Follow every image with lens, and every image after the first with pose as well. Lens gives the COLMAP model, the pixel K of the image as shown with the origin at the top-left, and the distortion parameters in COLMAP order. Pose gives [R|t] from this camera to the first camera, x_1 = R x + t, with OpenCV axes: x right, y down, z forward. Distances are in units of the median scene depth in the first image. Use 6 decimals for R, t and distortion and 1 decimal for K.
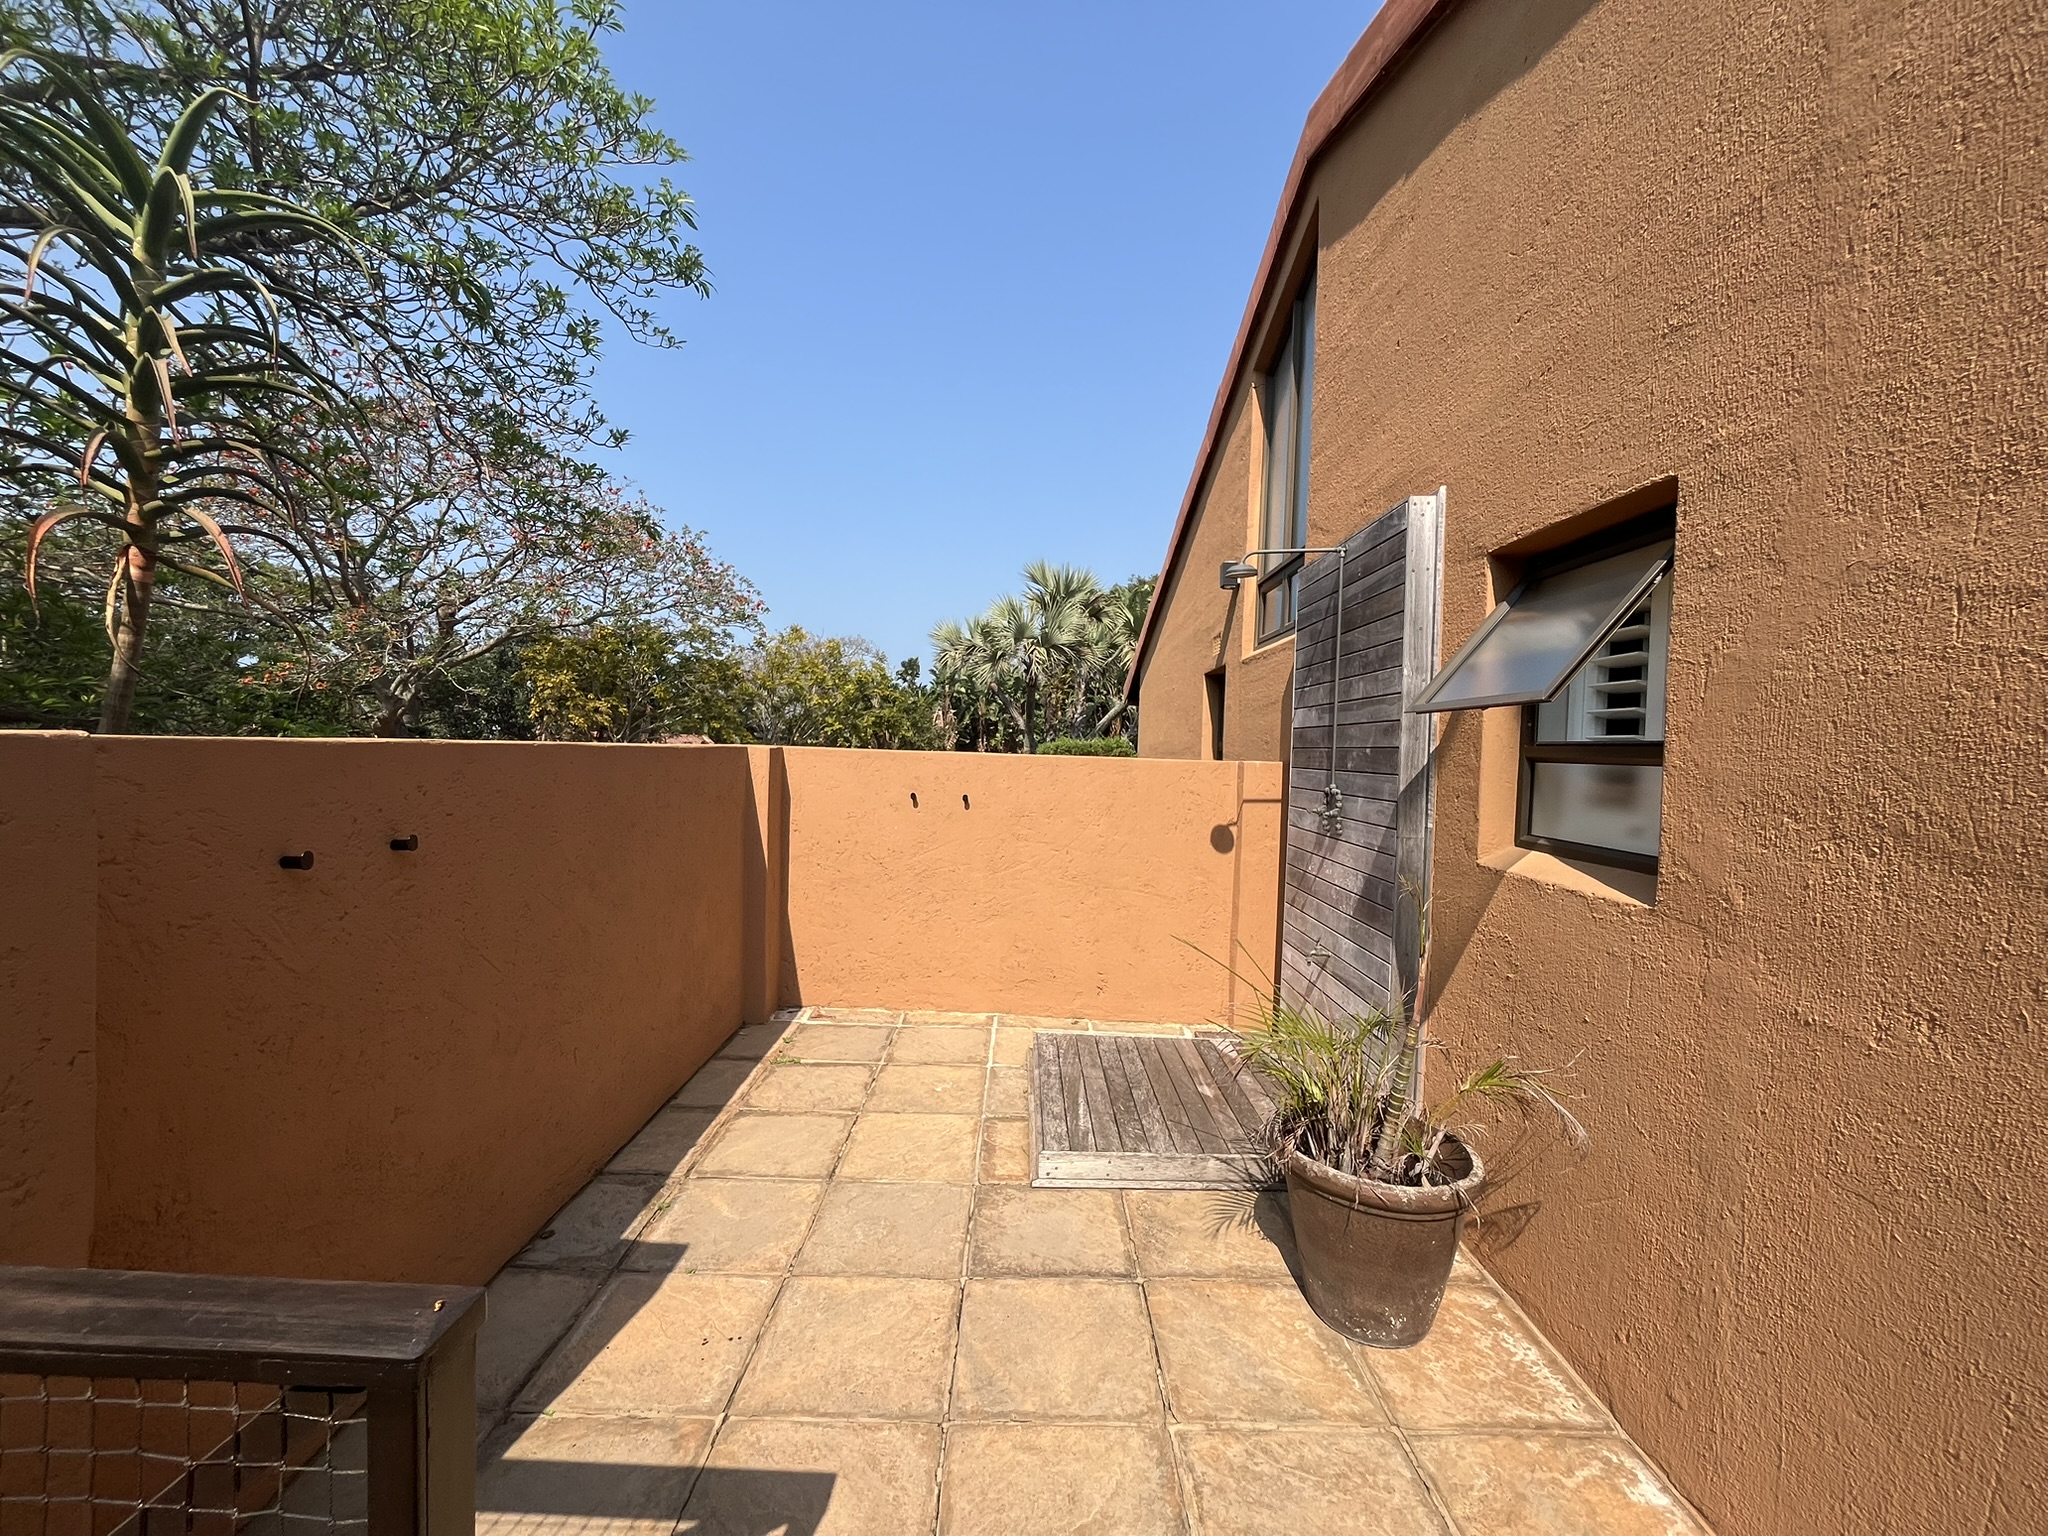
lens RADIAL K [[830.6, 0, 1016.7], [0, 830.6, 769.8], [0, 0, 1]] dist [-0.002609, 0.000489]
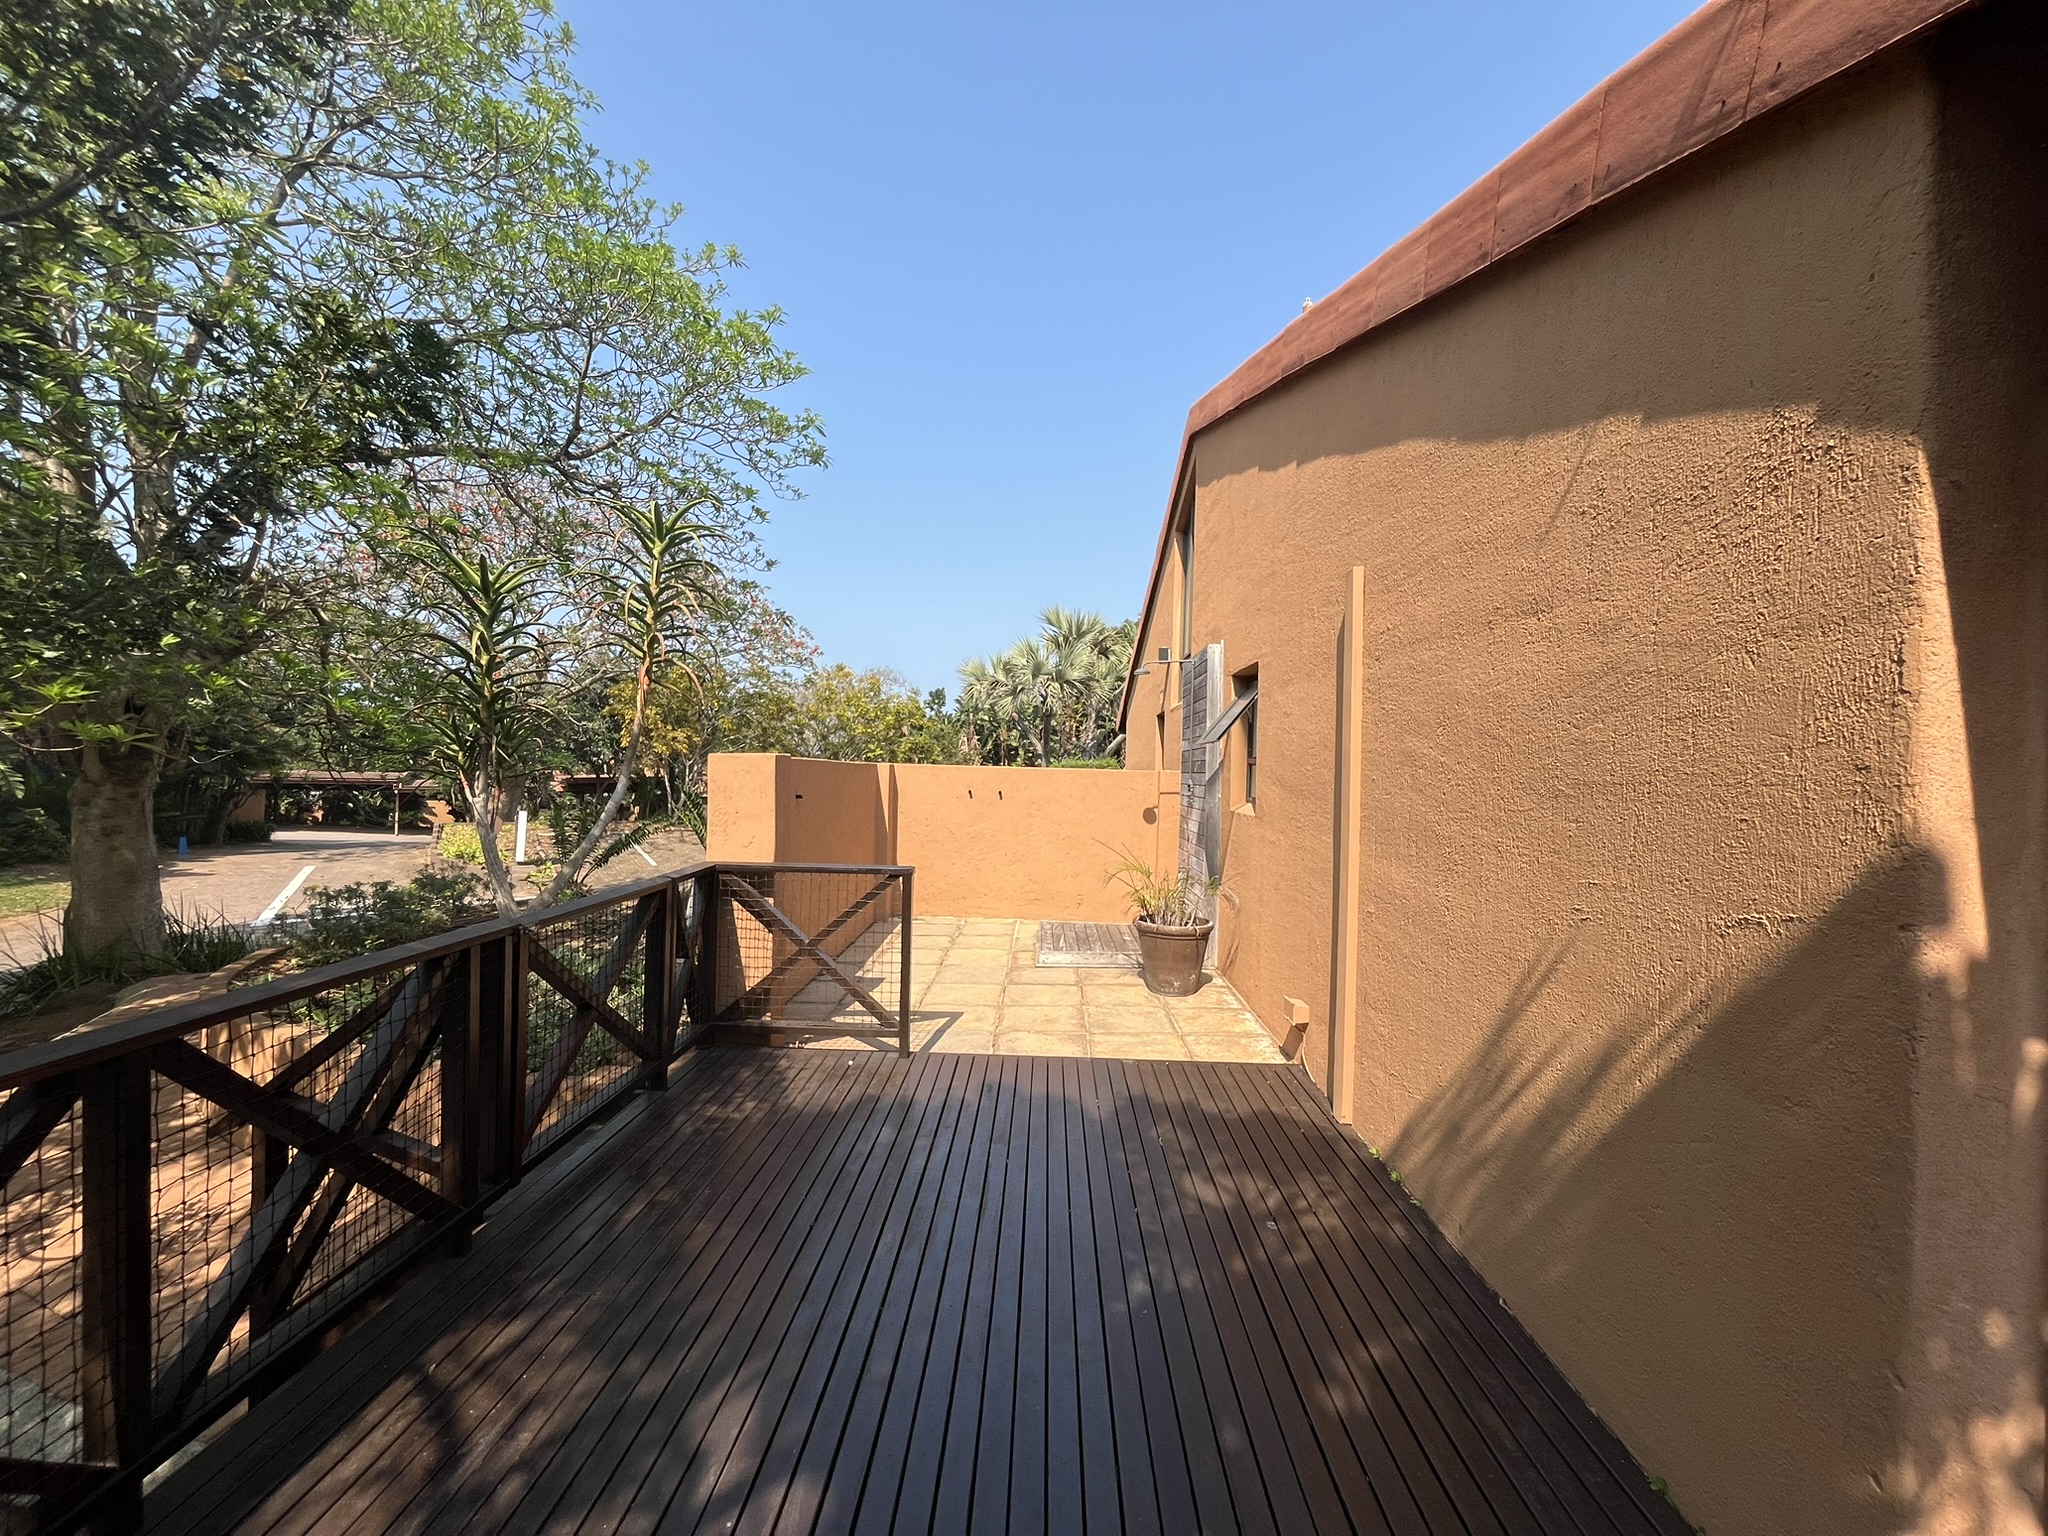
lens RADIAL K [[830.6, 0, 1016.7], [0, 830.6, 769.8], [0, 0, 1]] dist [-0.002609, 0.000489]
pose [[0.999680, -0.005902, -0.024599, 0.003159], [0.005172, 0.999547, -0.029646, 0.007610], [0.024763, 0.029510, 0.999258, -0.146628]]
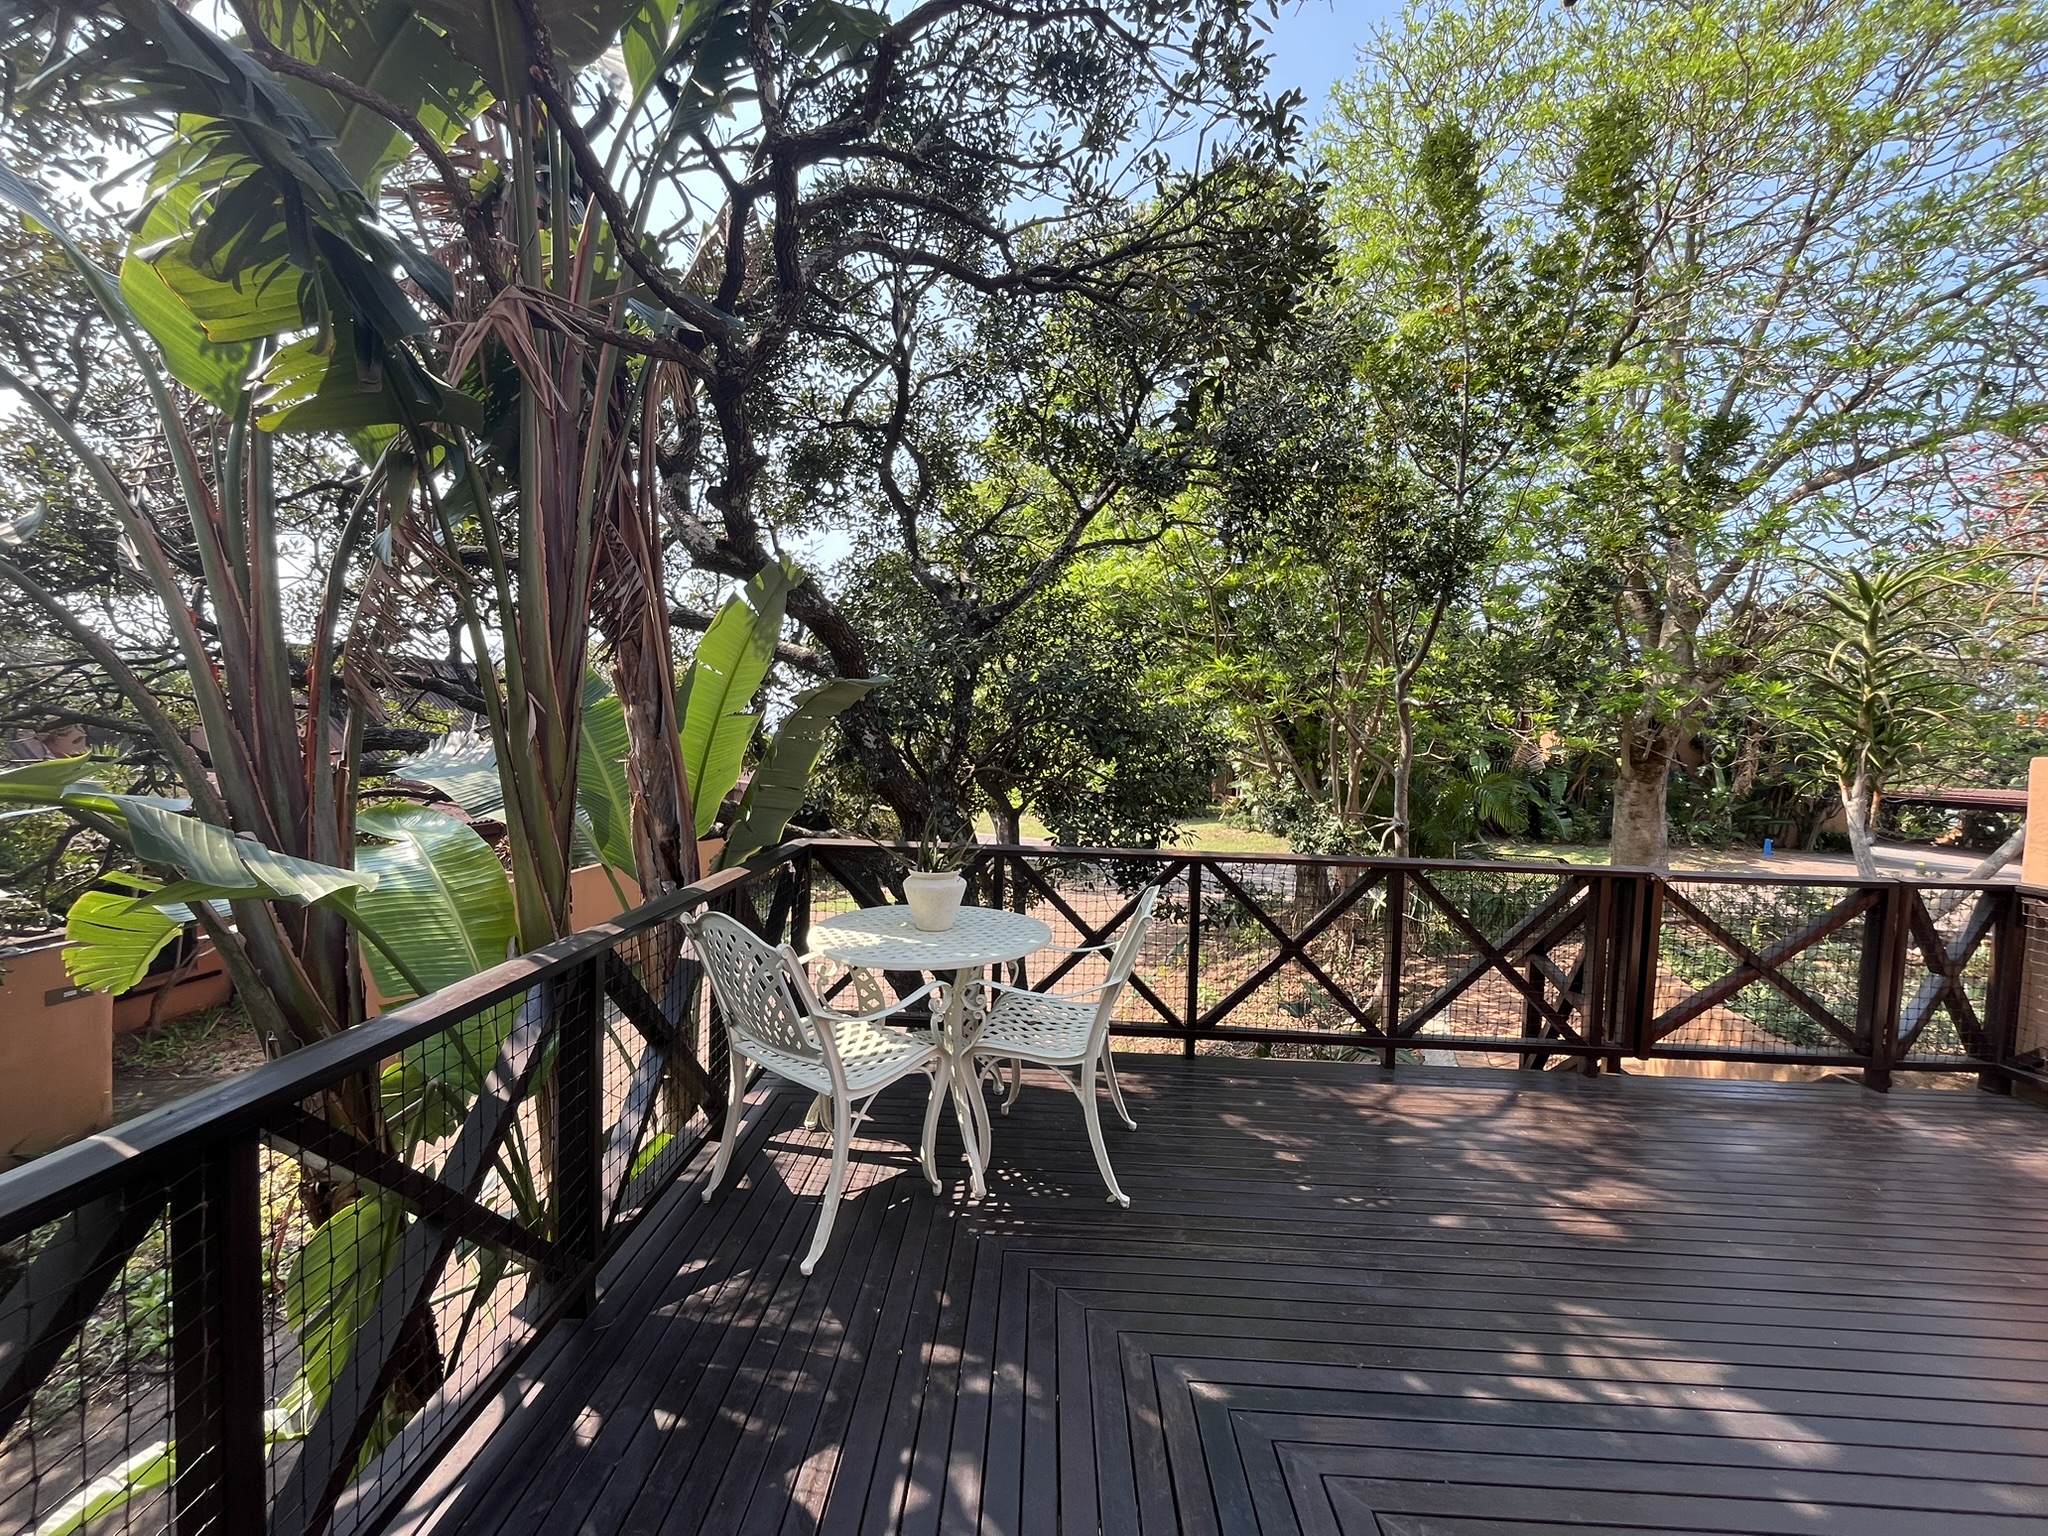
lens RADIAL K [[830.6, 0, 1016.7], [0, 830.6, 769.8], [0, 0, 1]] dist [-0.002609, 0.000489]
pose [[-0.022454, 0.017409, -0.999596, 0.093872], [-0.068894, 0.997445, 0.018919, 0.010743], [0.997371, 0.069291, -0.021197, -0.153649]]
